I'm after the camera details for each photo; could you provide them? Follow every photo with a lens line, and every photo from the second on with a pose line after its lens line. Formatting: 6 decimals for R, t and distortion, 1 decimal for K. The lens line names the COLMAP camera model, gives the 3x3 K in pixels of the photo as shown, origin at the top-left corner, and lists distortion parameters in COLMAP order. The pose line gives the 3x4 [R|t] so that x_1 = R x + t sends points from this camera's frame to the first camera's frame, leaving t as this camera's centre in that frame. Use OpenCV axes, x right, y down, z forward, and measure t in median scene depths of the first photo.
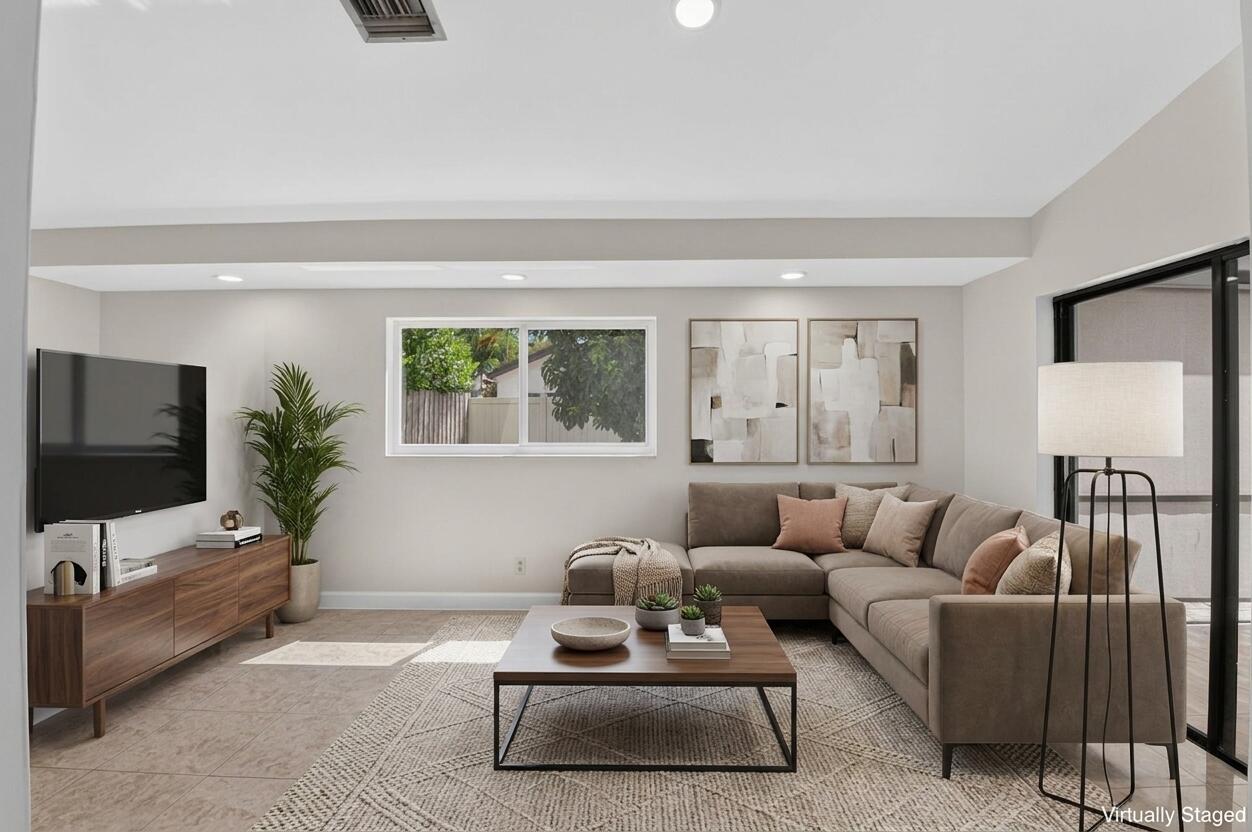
lens RADIAL K [[567.2, 0, 624.1], [0, 567.2, 405.7], [0, 0, 1]] dist [0.002575, -0.018070]
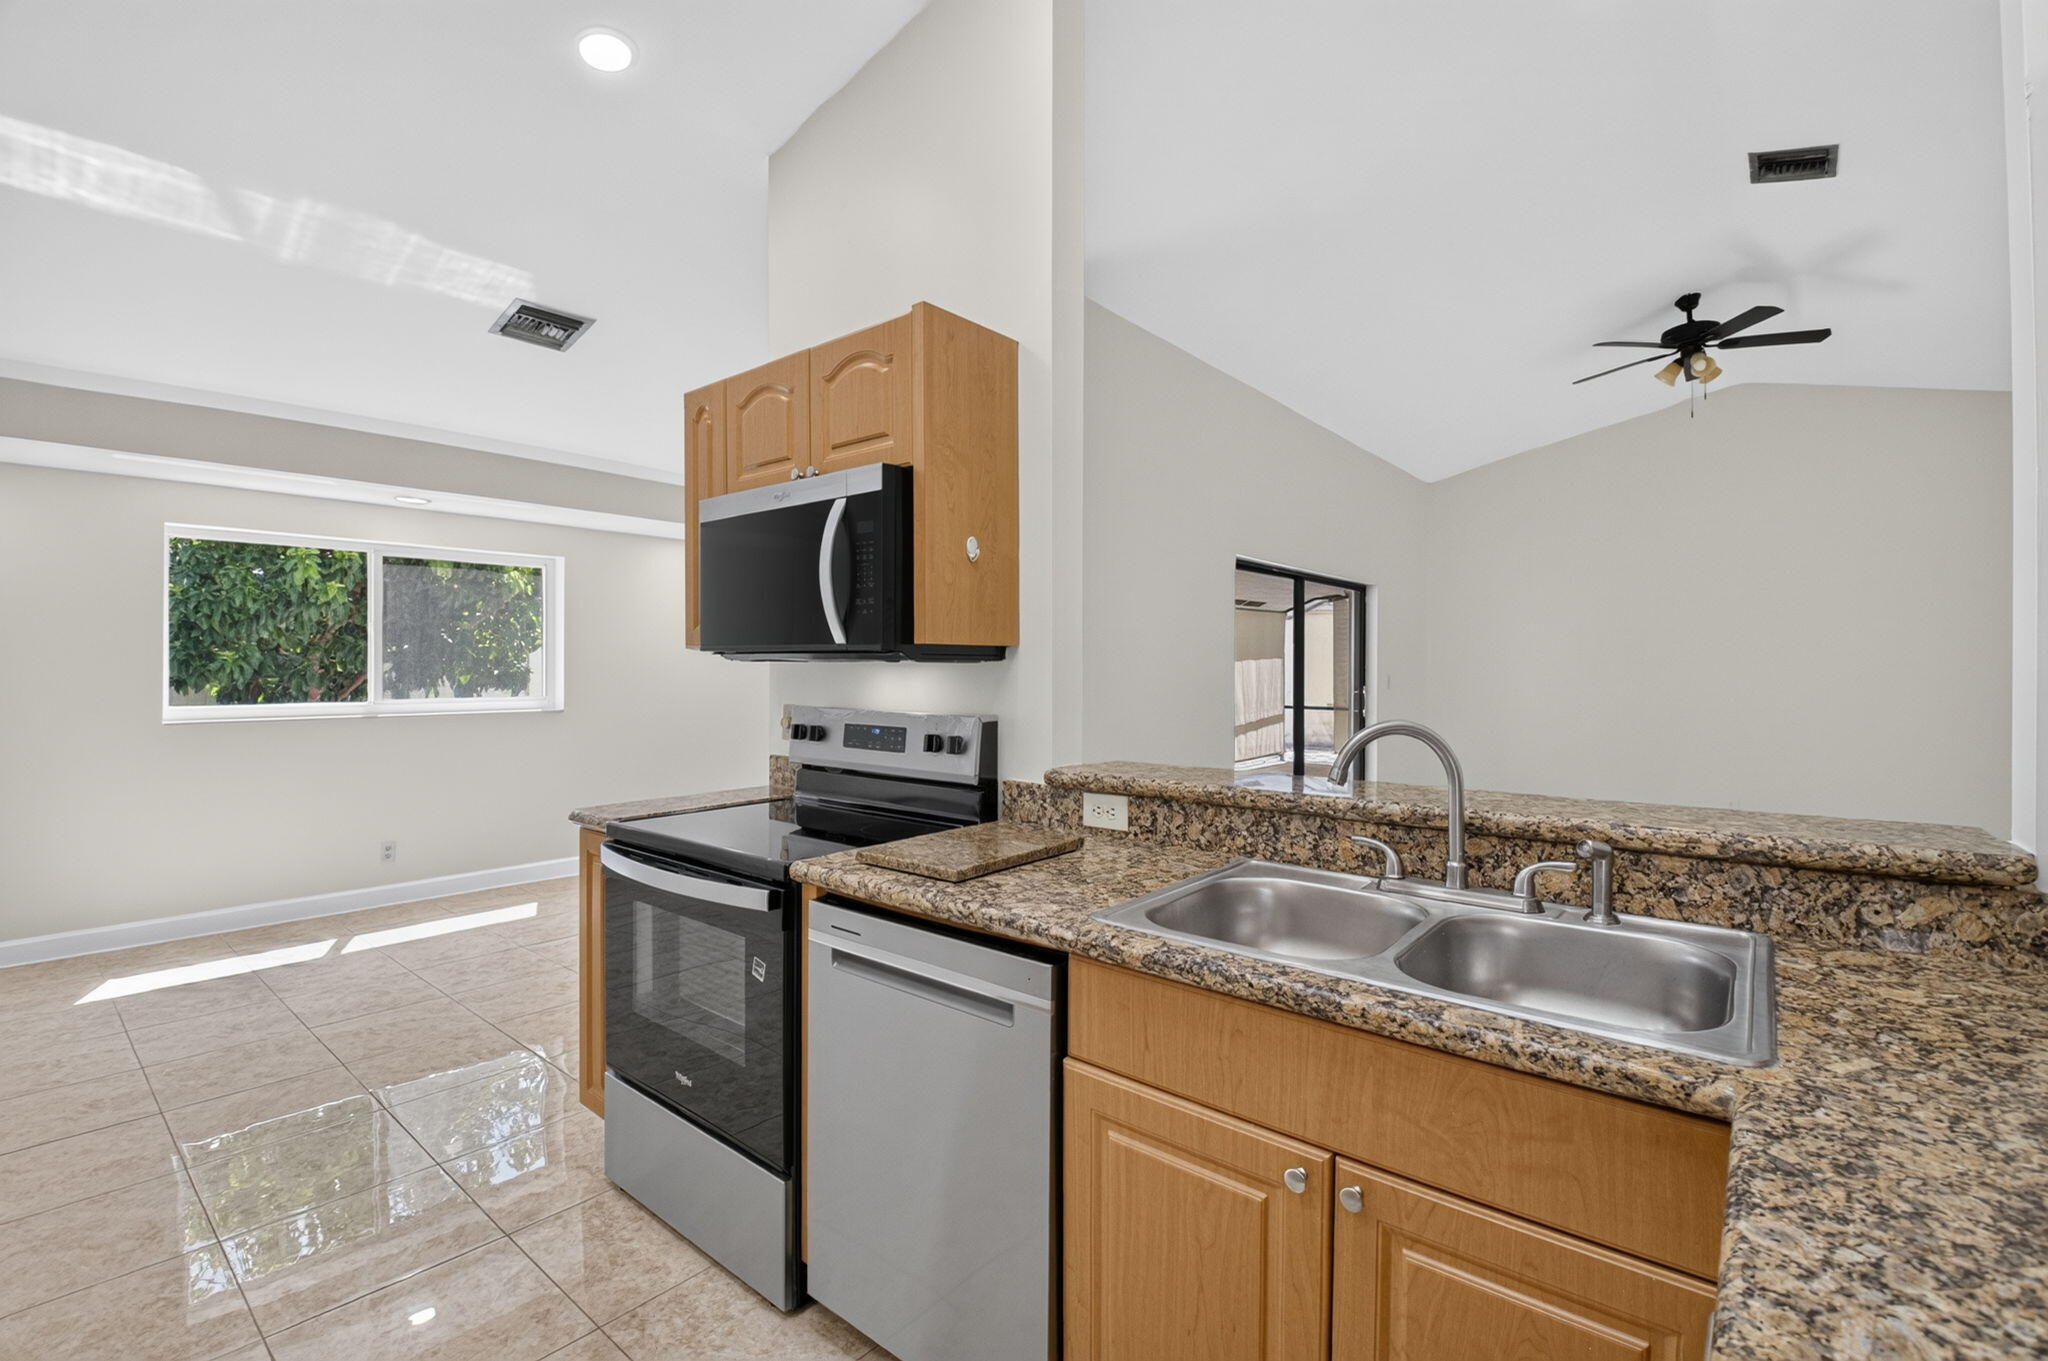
lens RADIAL K [[905.4, 0, 1028.6], [0, 905.4, 674.7], [0, 0, 1]] dist [0.001528, -0.017475]
pose [[0.626049, 0.000650, 0.779784, -0.914754], [-0.017253, 0.999766, 0.013019, -0.002517], [-0.779593, -0.021604, 0.625914, -0.752912]]
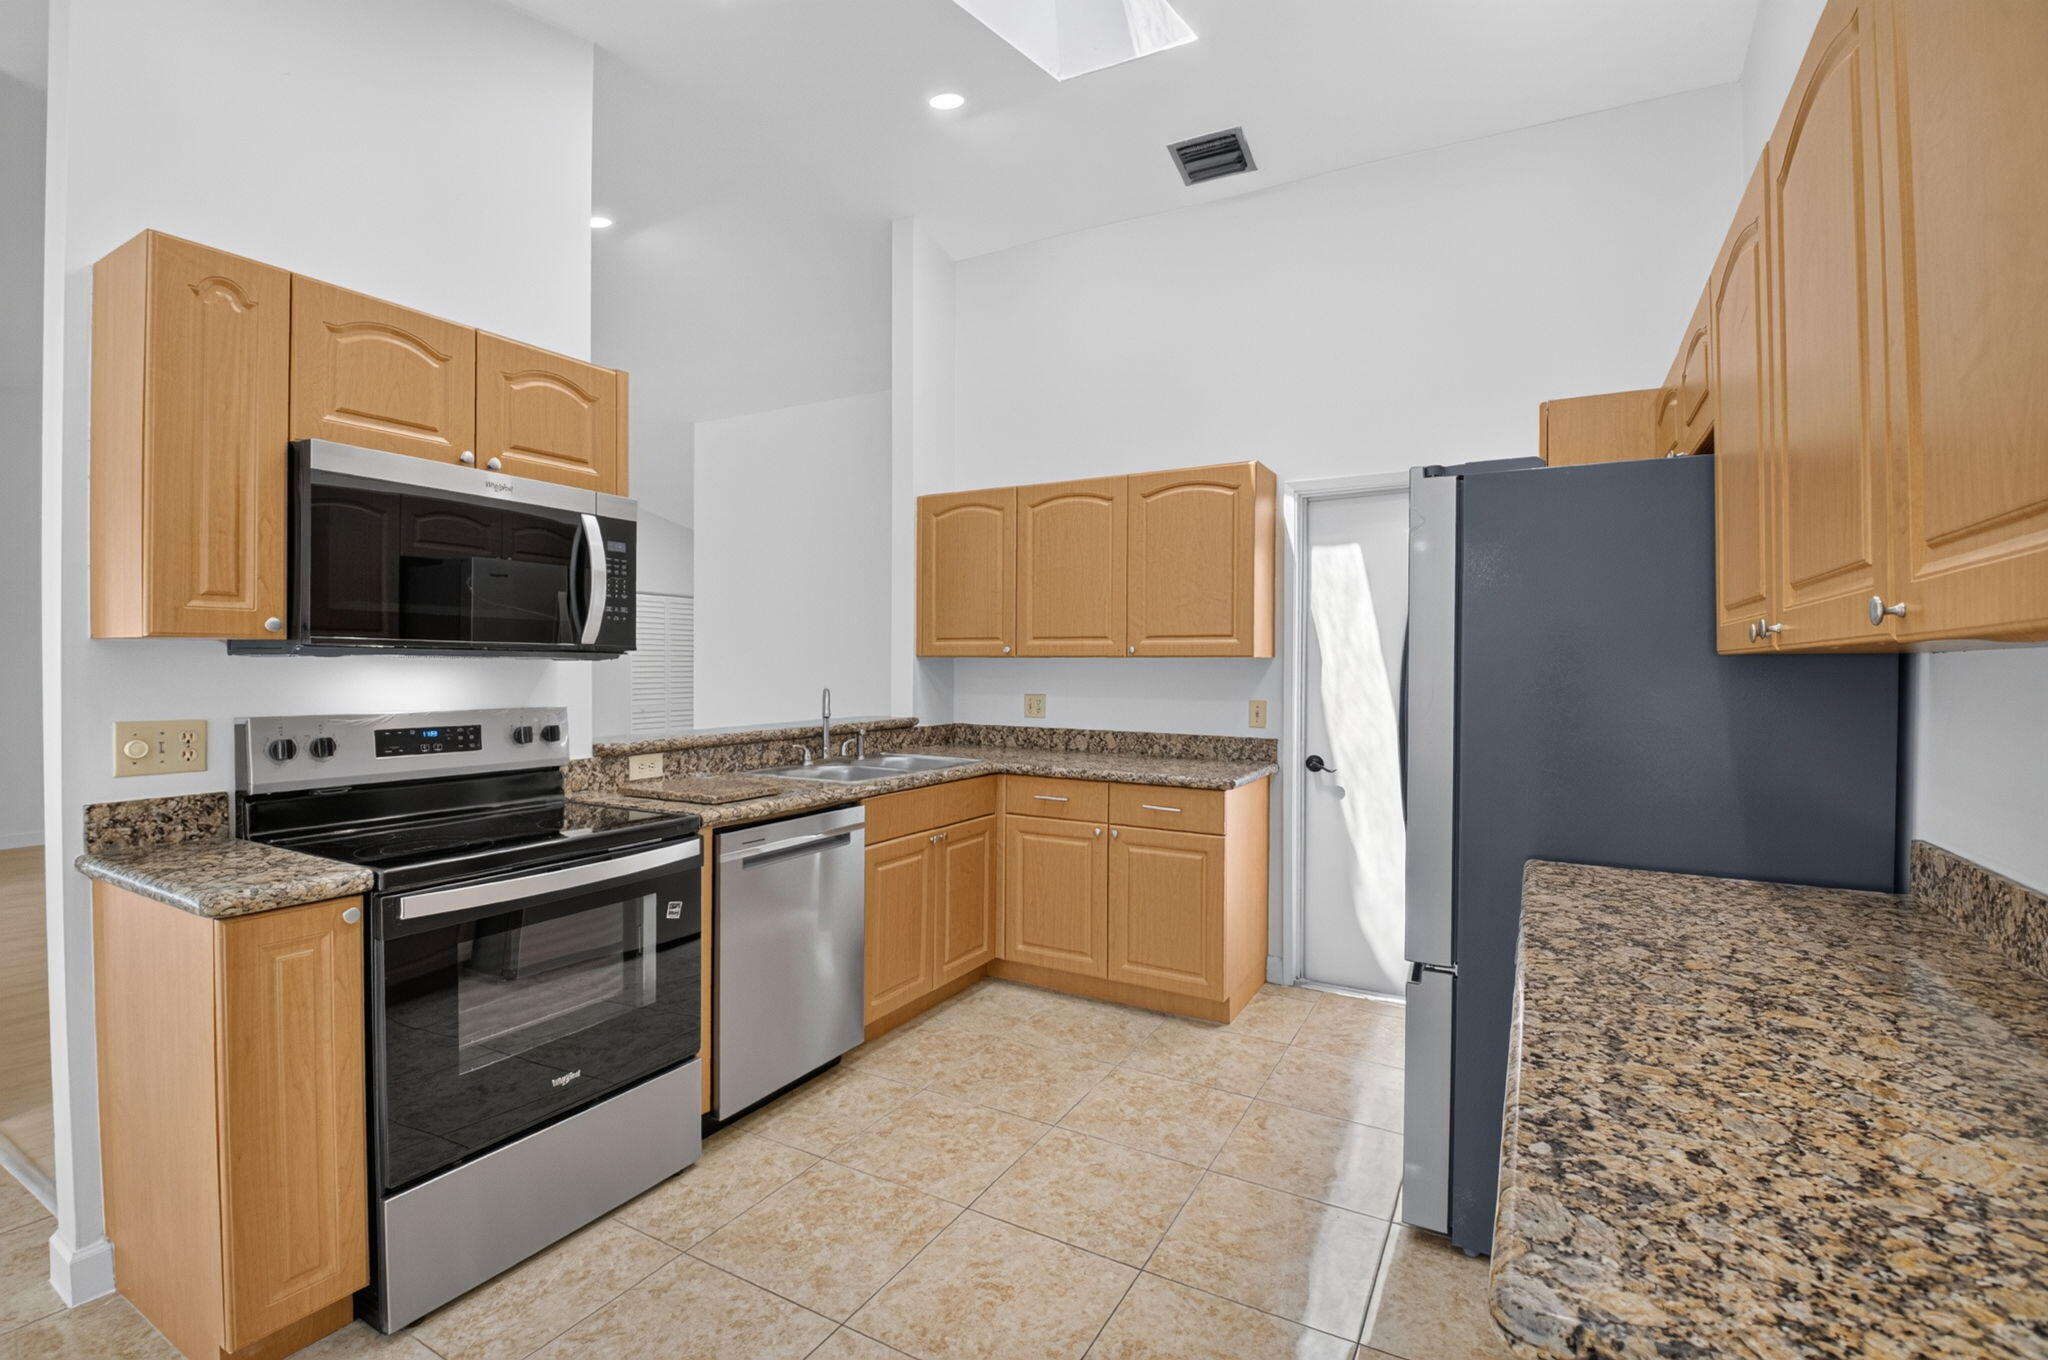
lens RADIAL K [[905.4, 0, 1028.6], [0, 905.4, 674.2], [0, 0, 1]] dist [0.001528, -0.017475]
pose [[-0.882214, -0.004963, 0.470823, -1.203013], [-0.008217, 0.999954, -0.004857, 0.012315], [-0.470777, -0.008154, -0.882214, 0.438053]]
